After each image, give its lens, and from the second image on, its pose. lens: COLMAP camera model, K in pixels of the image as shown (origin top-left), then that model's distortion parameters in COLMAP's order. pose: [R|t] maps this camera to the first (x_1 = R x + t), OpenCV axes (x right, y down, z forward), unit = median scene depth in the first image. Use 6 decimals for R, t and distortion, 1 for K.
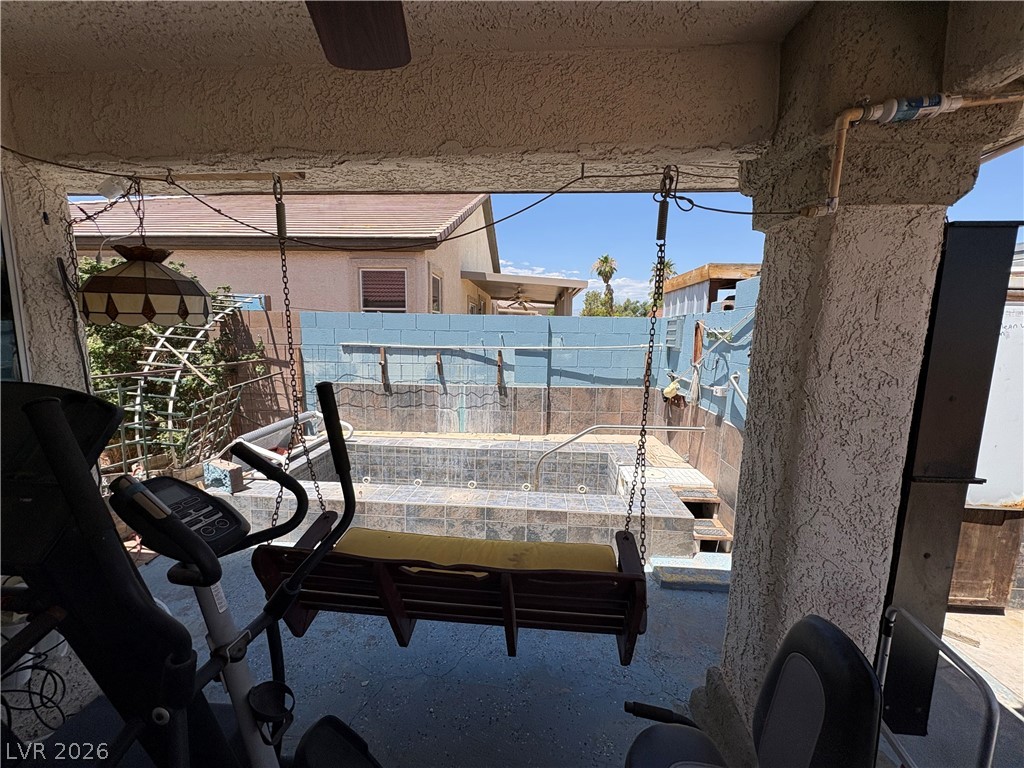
lens RADIAL K [[409.9, 0, 512.8], [0, 409.9, 384.9], [0, 0, 1]] dist [0.012098, 0.000298]
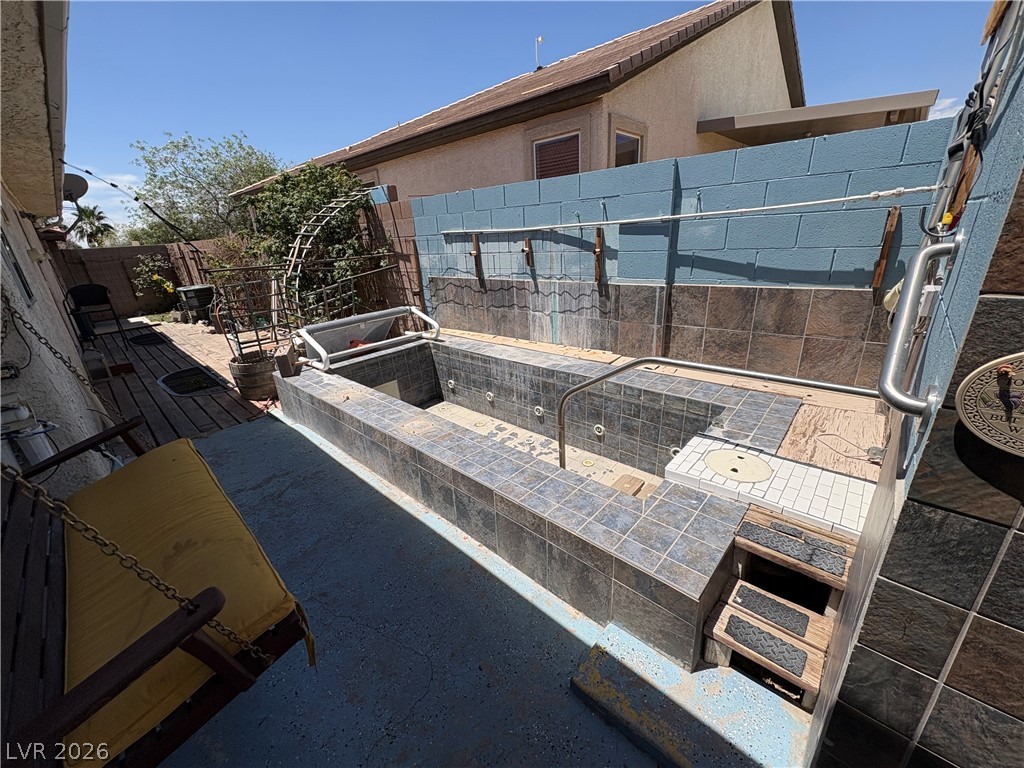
lens RADIAL K [[409.9, 0, 507.8], [0, 409.9, 385.6], [0, 0, 1]] dist [0.012098, 0.000298]
pose [[0.765725, 0.167415, -0.620997, 0.312358], [-0.007927, 0.967912, 0.251165, -0.001749], [0.643119, -0.187401, 0.742481, 0.354030]]
